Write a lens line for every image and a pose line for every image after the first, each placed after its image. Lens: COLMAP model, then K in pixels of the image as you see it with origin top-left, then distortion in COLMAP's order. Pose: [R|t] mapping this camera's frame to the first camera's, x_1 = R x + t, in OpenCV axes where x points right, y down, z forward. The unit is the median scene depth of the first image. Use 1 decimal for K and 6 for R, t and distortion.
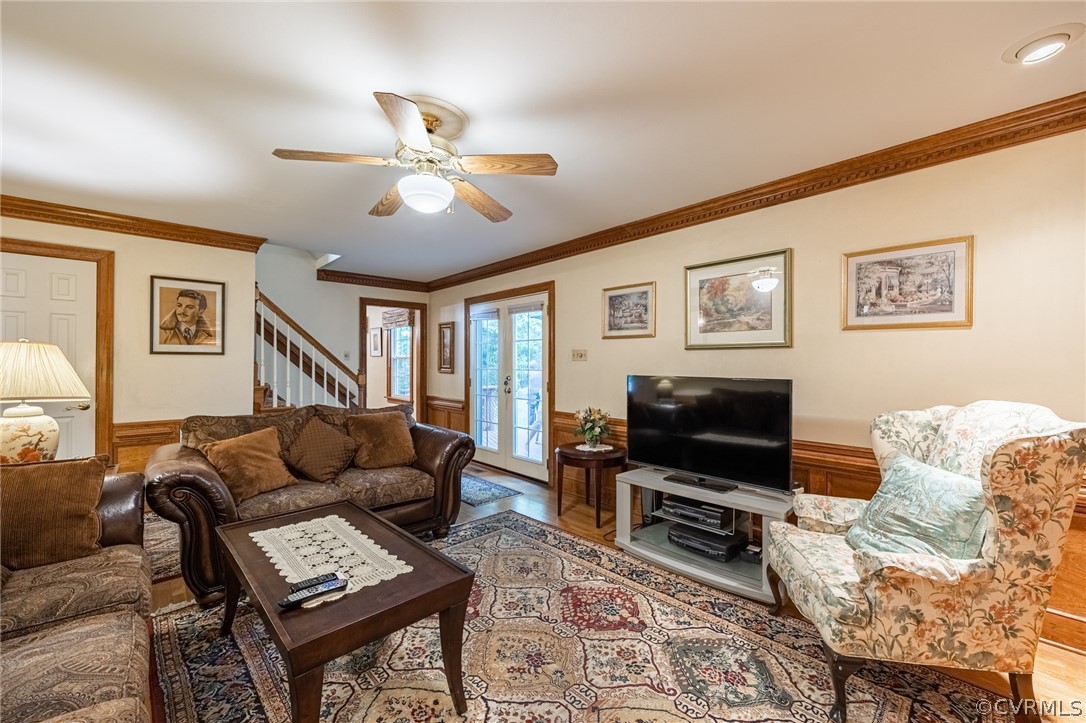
lens RADIAL K [[433.4, 0, 549.2], [0, 433.4, 361.1], [0, 0, 1]] dist [-0.009084, 0.000040]
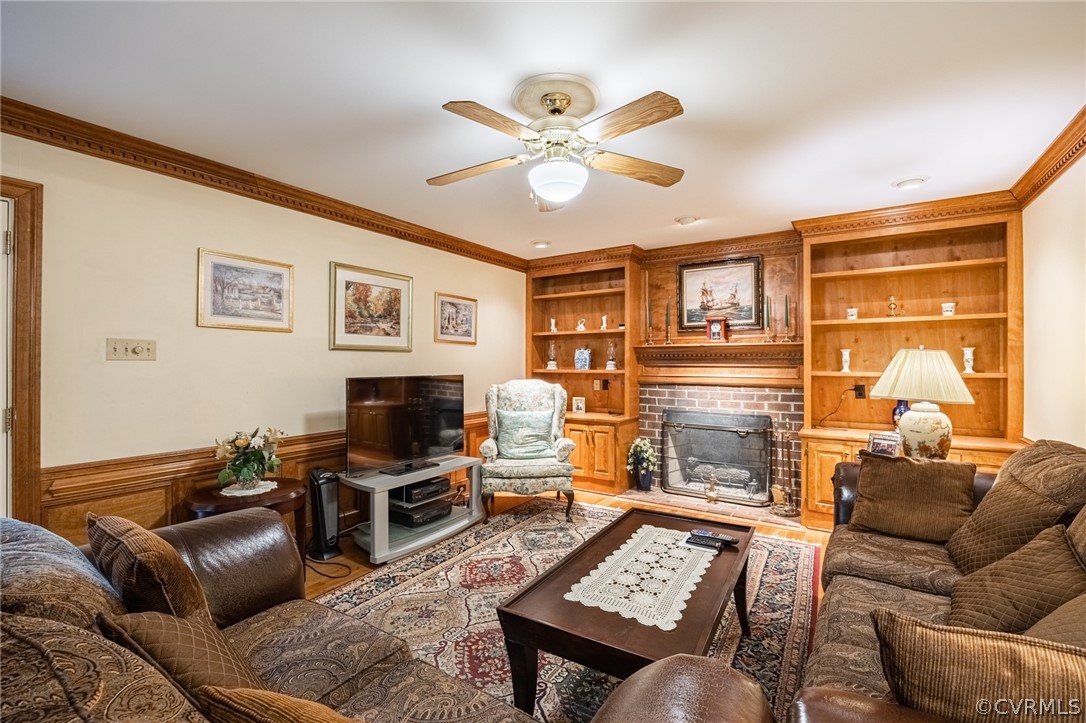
lens RADIAL K [[459.2, 0, 546.1], [0, 459.2, 362.6], [0, 0, 1]] dist [-0.002761, -0.000013]
pose [[-0.235824, -0.002535, 0.971793, -1.014889], [-0.008028, 0.999968, 0.000661, -0.003668], [-0.971763, -0.007645, -0.235836, 1.035542]]
